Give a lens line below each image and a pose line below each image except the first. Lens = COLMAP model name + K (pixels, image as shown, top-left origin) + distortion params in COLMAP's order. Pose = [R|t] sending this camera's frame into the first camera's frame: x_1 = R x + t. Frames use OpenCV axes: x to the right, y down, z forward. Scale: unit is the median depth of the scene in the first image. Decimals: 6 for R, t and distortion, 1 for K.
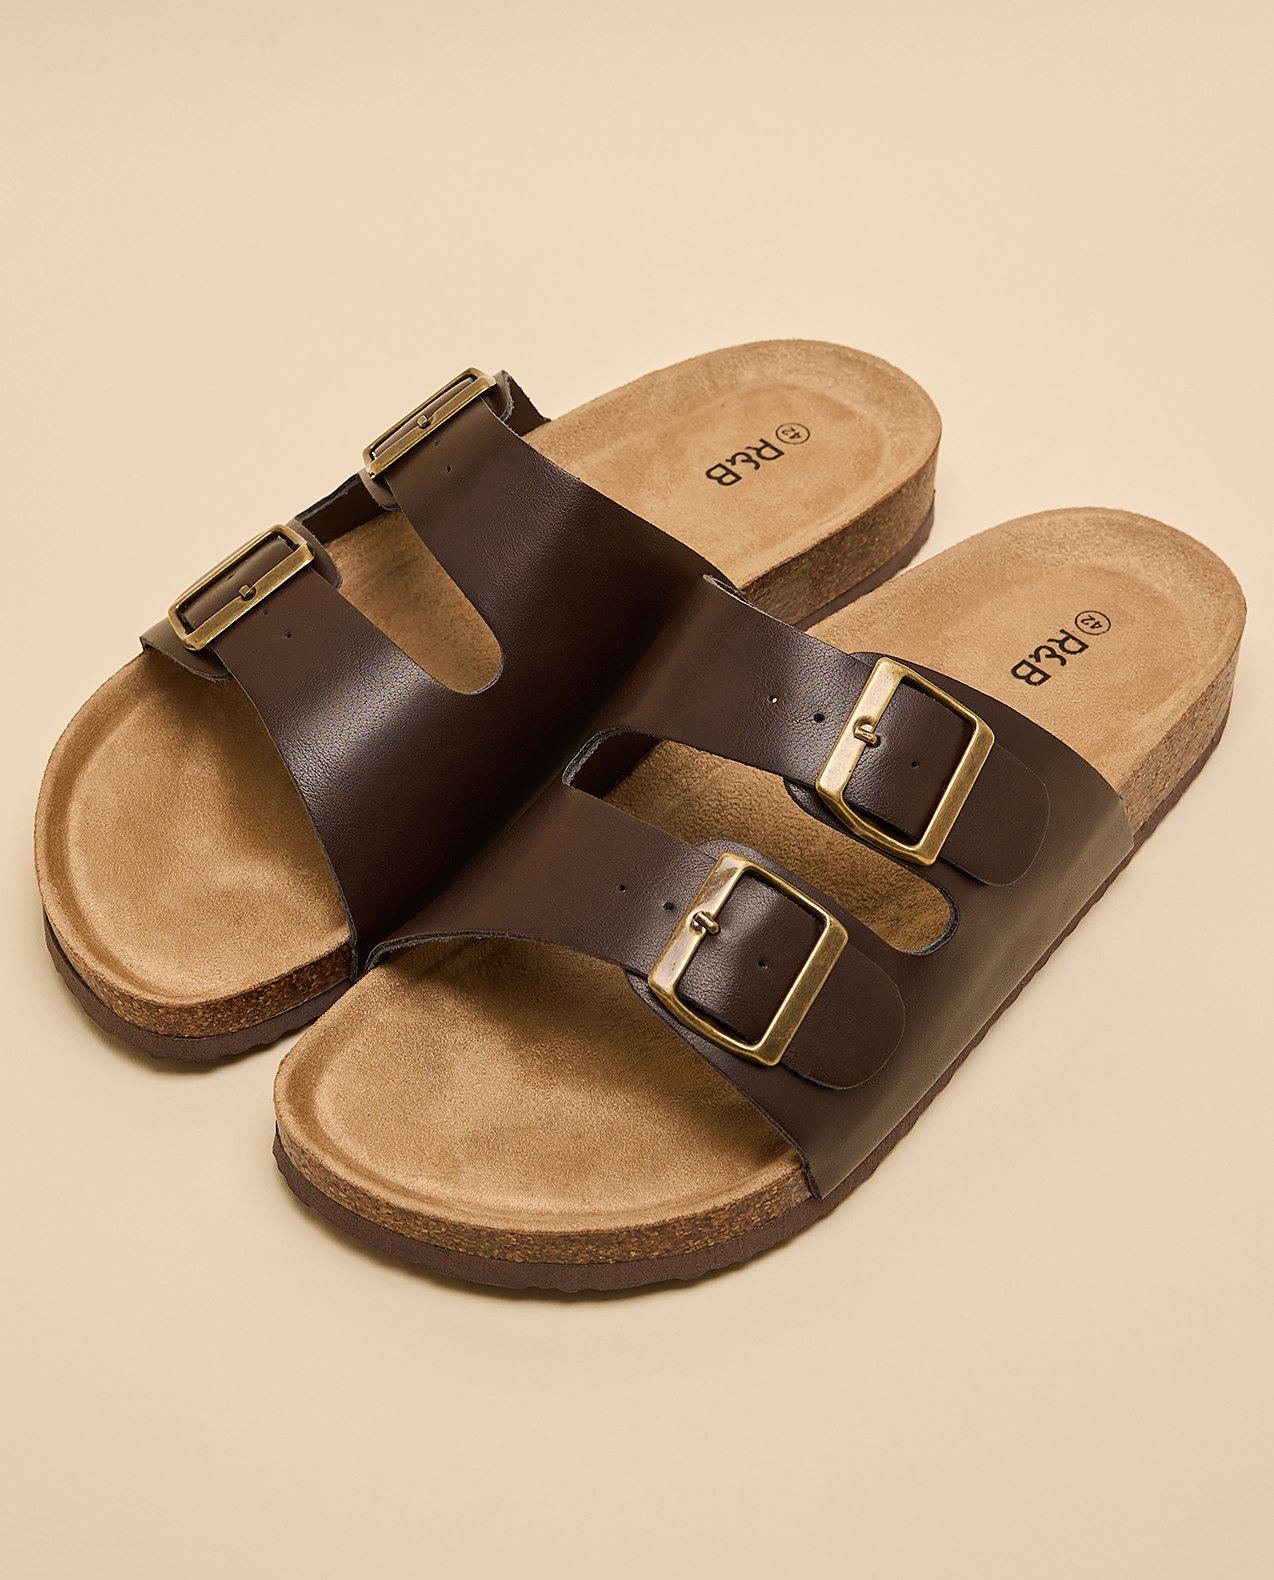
lens RADIAL K [[1626.4, 0, 638.8], [0, 1626.4, 789.0], [0, 0, 1]] dist [0.000929, 0.000000]
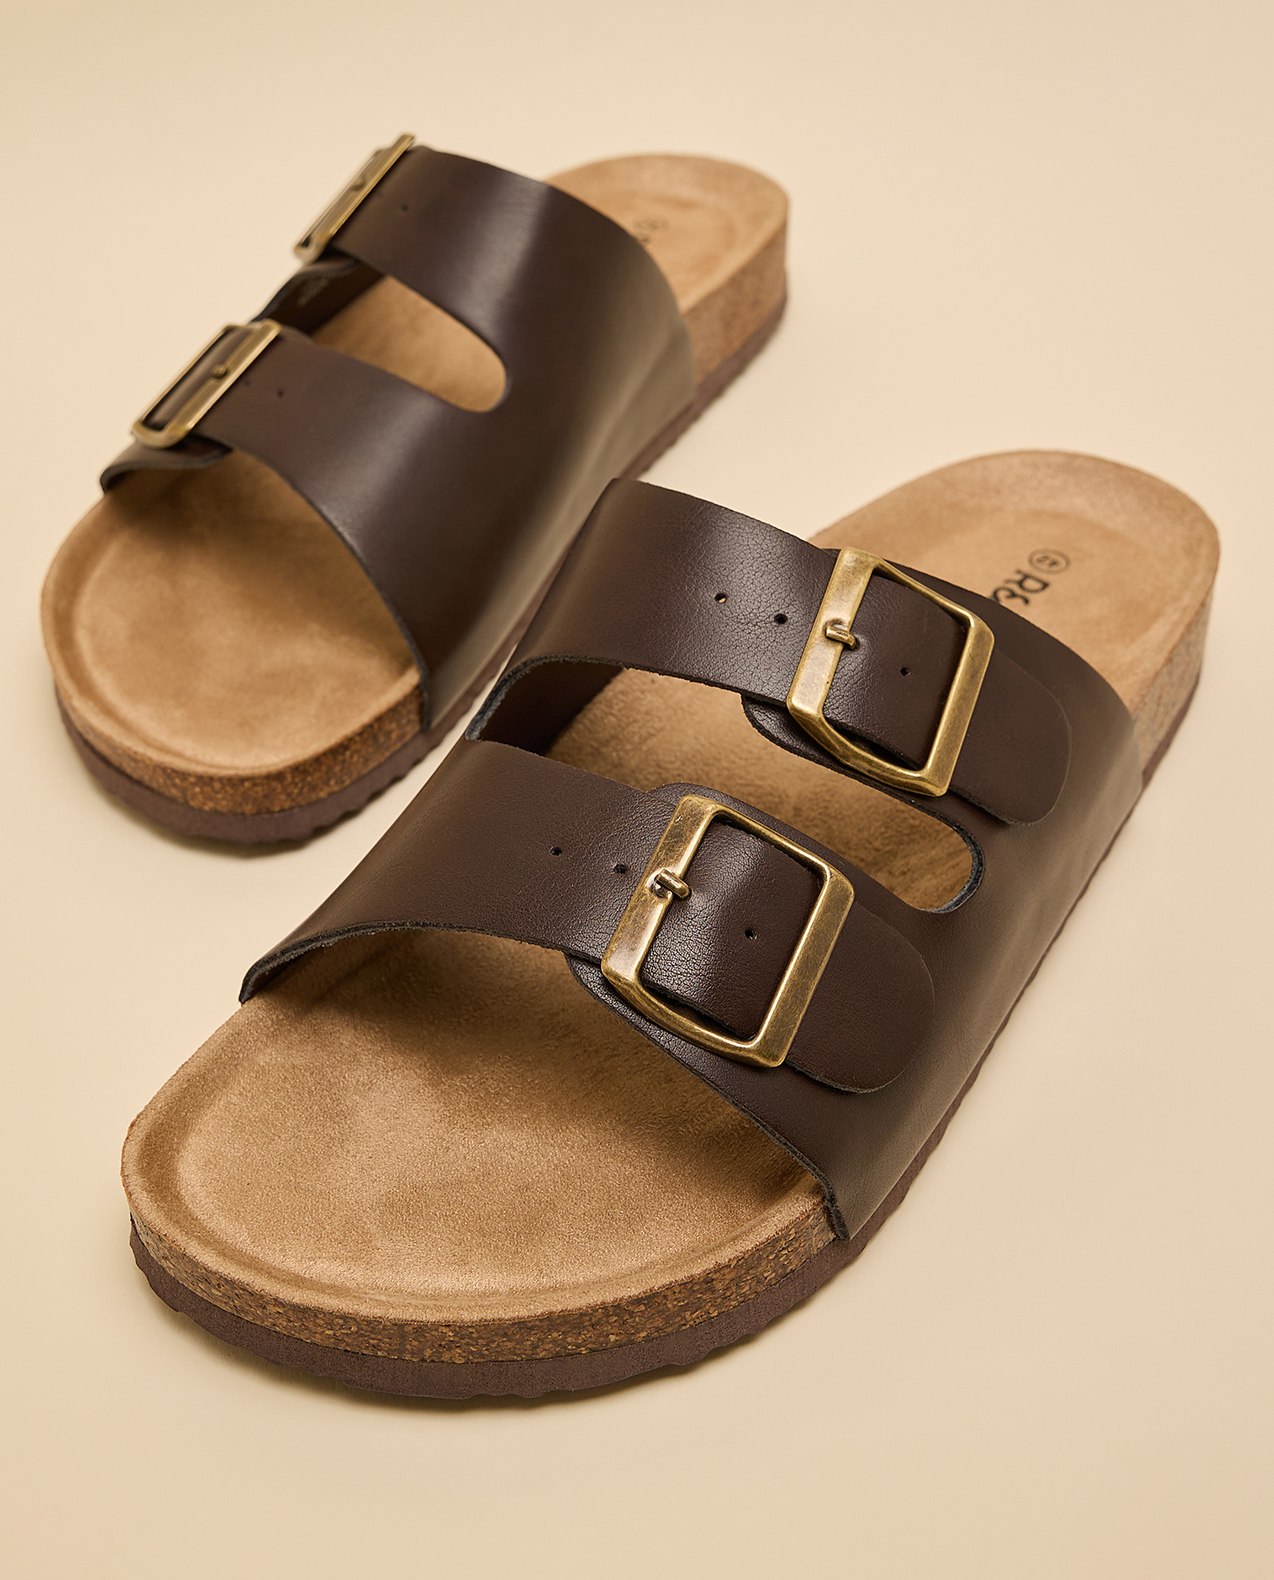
lens RADIAL K [[1497.4, 0, 588.2], [0, 1497.4, 772.3], [0, 0, 1]] dist [-0.065727, 0.000000]
pose [[0.996004, -0.083078, 0.032787, -0.014750], [0.085266, 0.993738, -0.072207, 0.073830], [-0.026583, 0.074714, 0.996851, 0.292790]]
